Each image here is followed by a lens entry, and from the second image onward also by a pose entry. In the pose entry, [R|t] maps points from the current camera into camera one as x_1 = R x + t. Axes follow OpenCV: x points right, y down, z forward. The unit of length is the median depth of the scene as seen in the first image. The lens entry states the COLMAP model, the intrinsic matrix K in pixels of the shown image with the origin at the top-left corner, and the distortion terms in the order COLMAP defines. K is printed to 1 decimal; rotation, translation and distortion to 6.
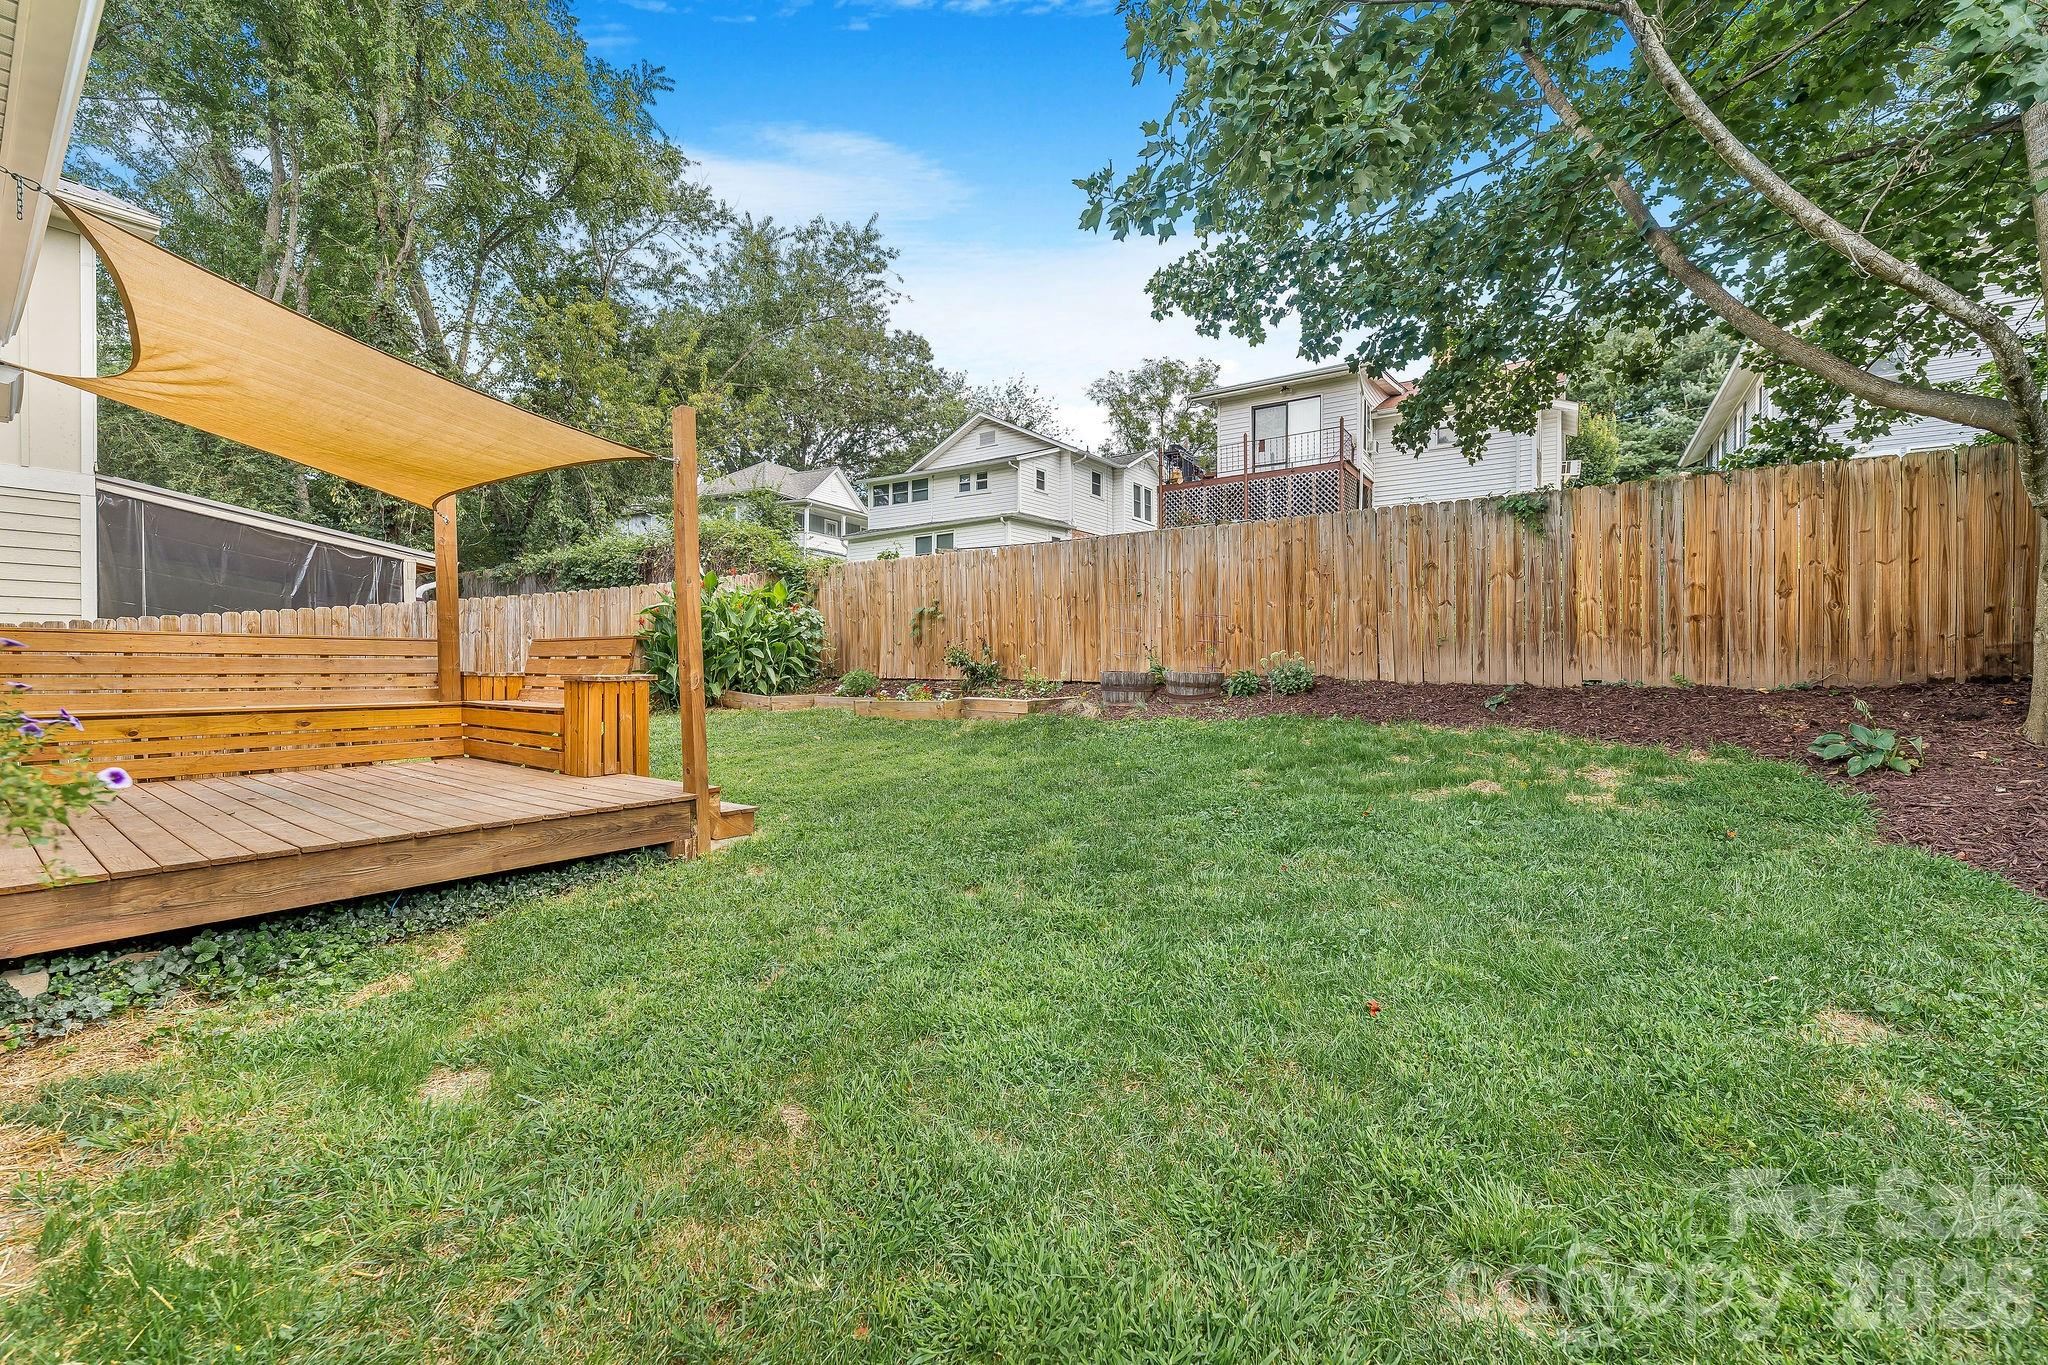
lens RADIAL K [[838.0, 0, 1034.2], [0, 838.0, 663.9], [0, 0, 1]] dist [0.003565, 0.000148]
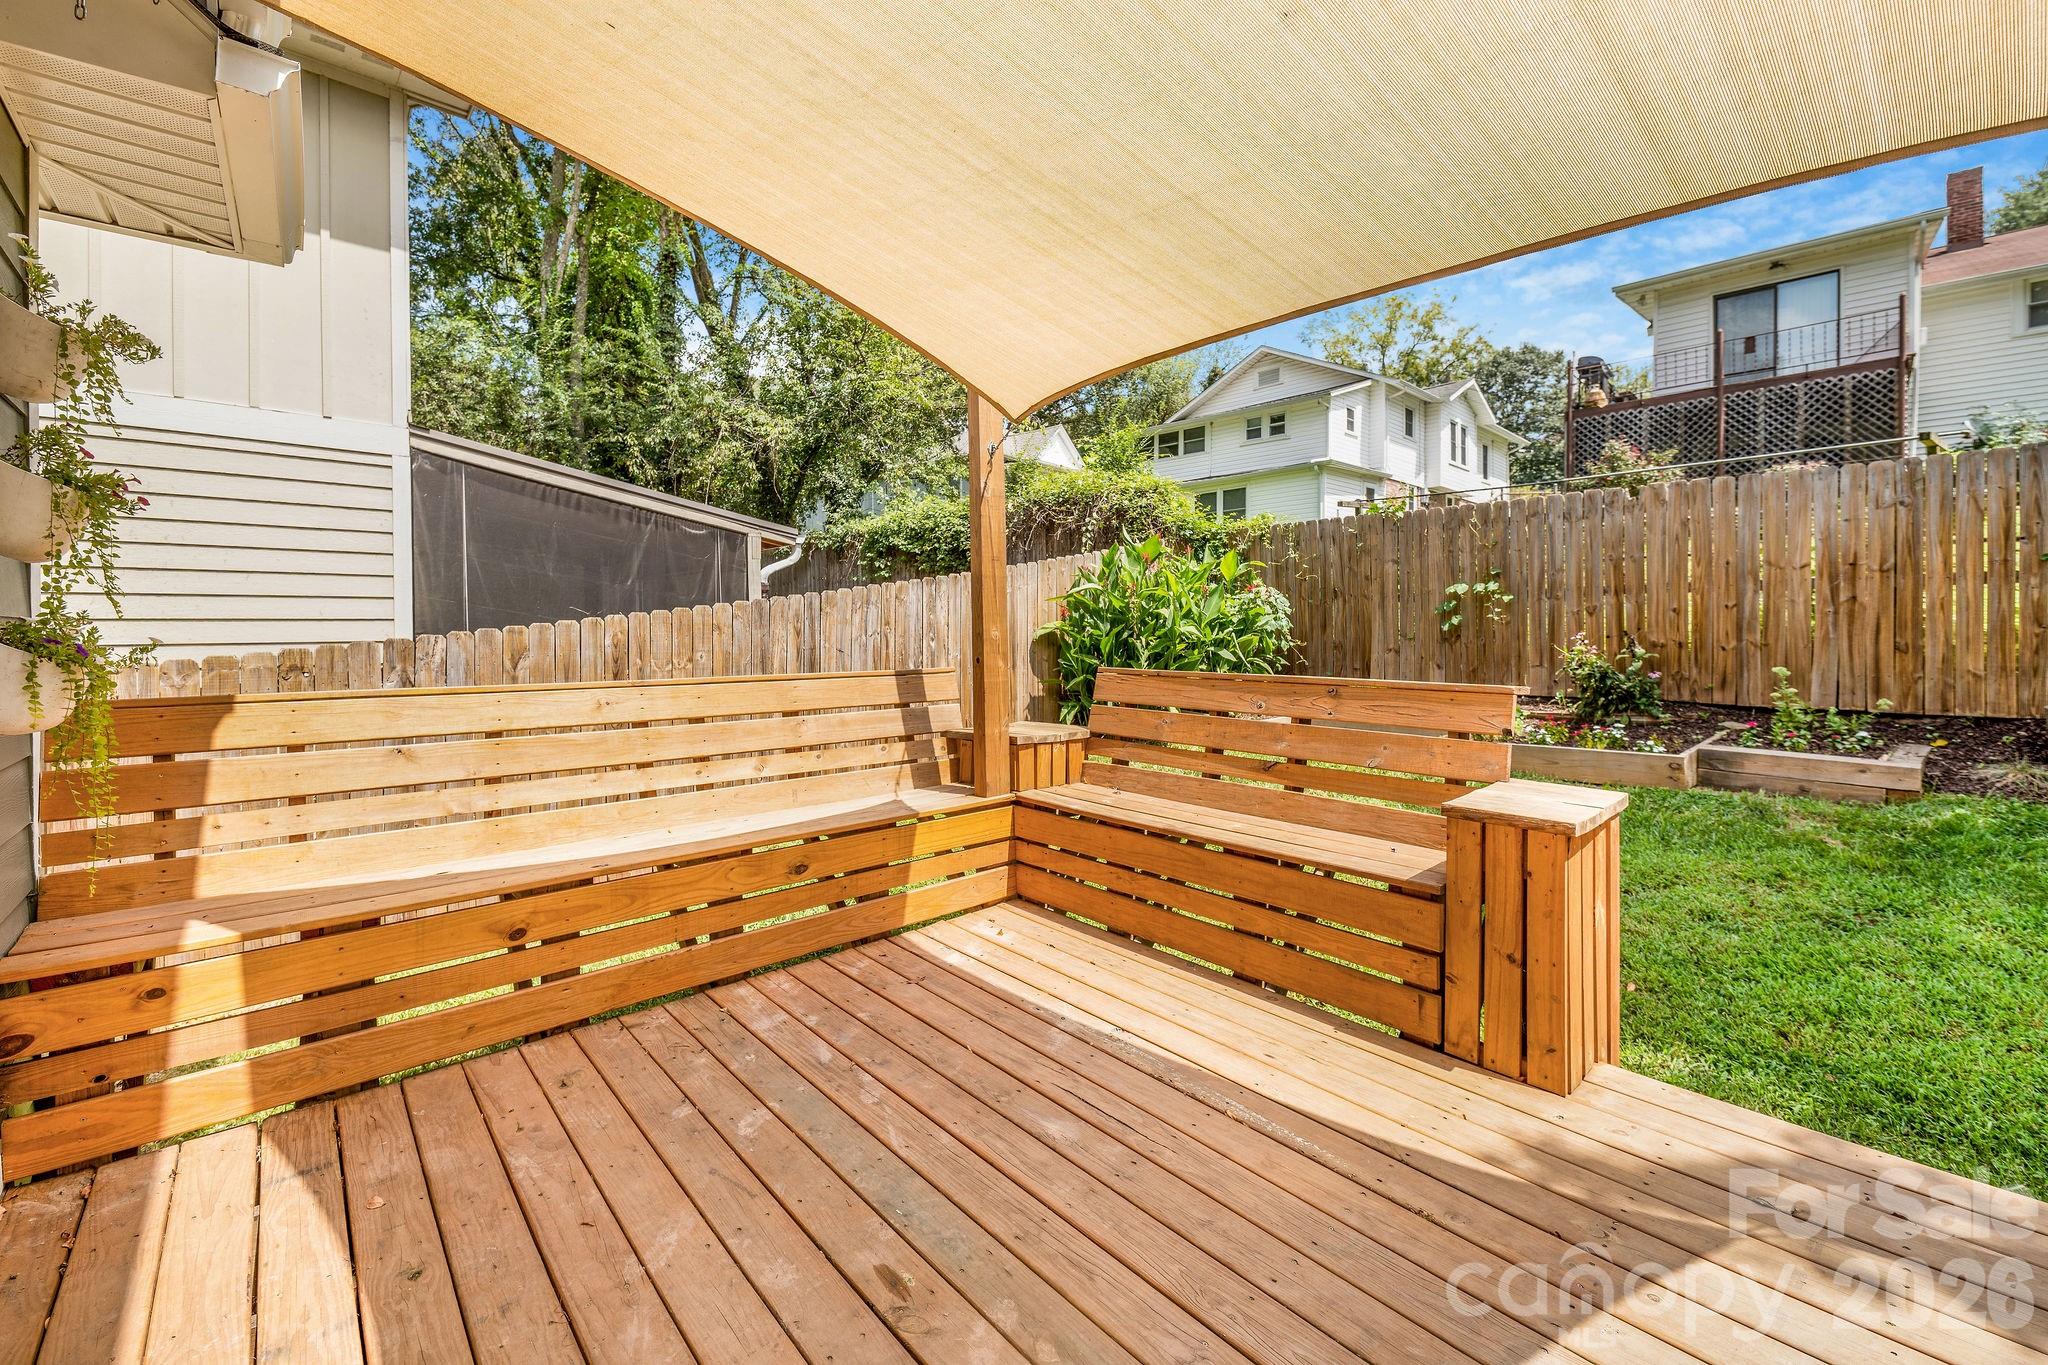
lens RADIAL K [[838.8, 0, 1029.1], [0, 838.8, 634.3], [0, 0, 1]] dist [0.002100, -0.000038]
pose [[0.981650, -0.004351, -0.190643, -0.304569], [0.005559, 0.999968, 0.005802, -0.030650], [0.190612, -0.006755, 0.981642, 0.262080]]
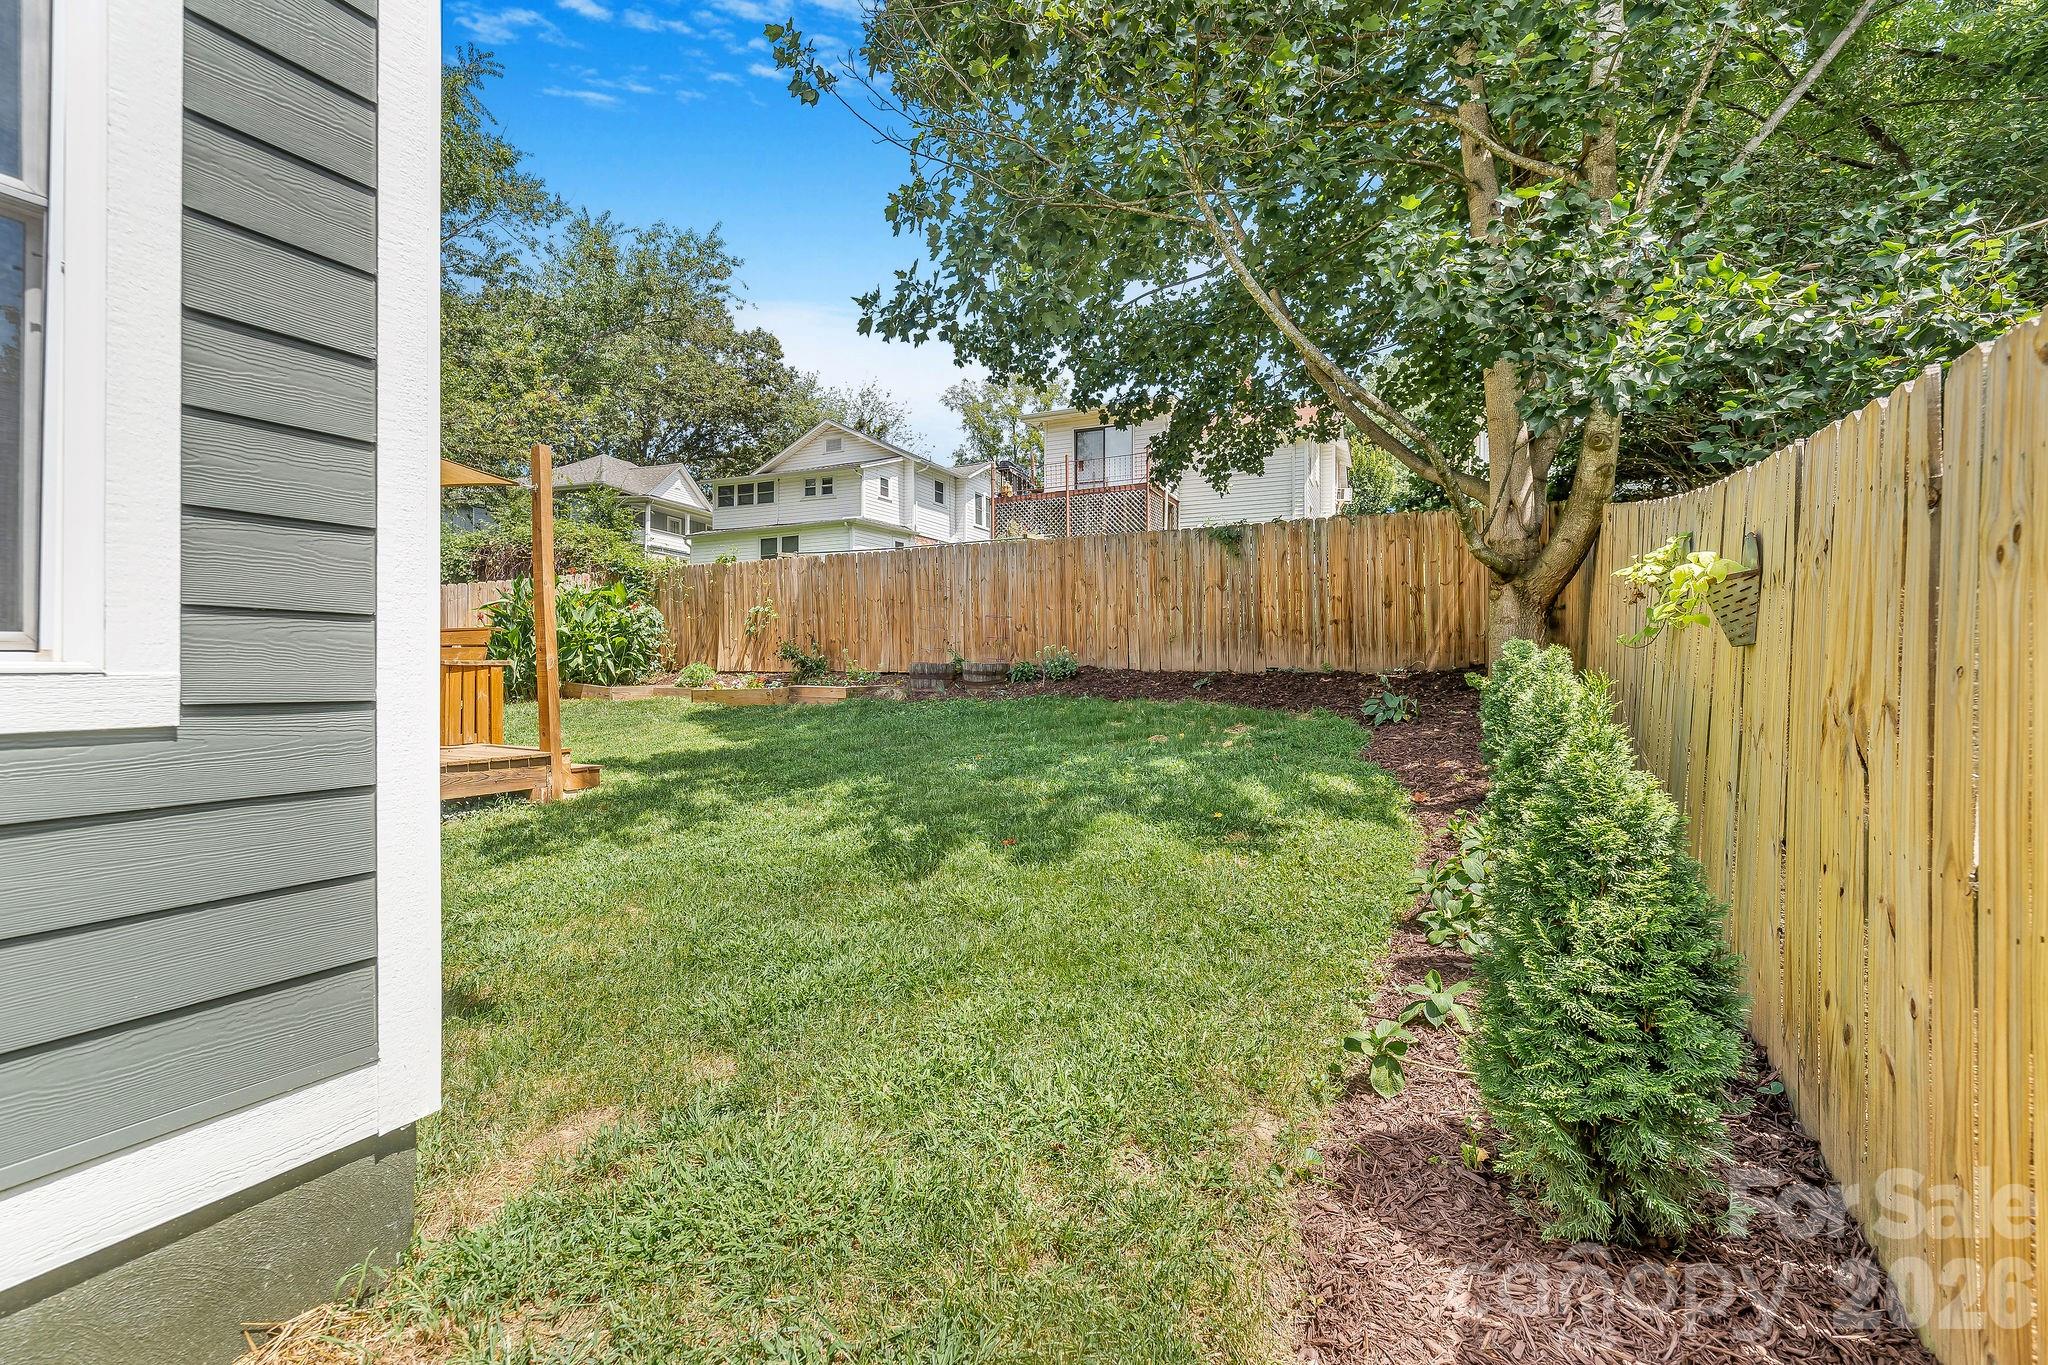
lens RADIAL K [[838.0, 0, 1034.2], [0, 838.0, 663.9], [0, 0, 1]] dist [0.003565, 0.000148]
pose [[0.986179, 0.001149, 0.165677, 0.039055], [-0.000684, 0.999996, -0.002864, 0.009582], [-0.165680, 0.002711, 0.986176, -0.137856]]
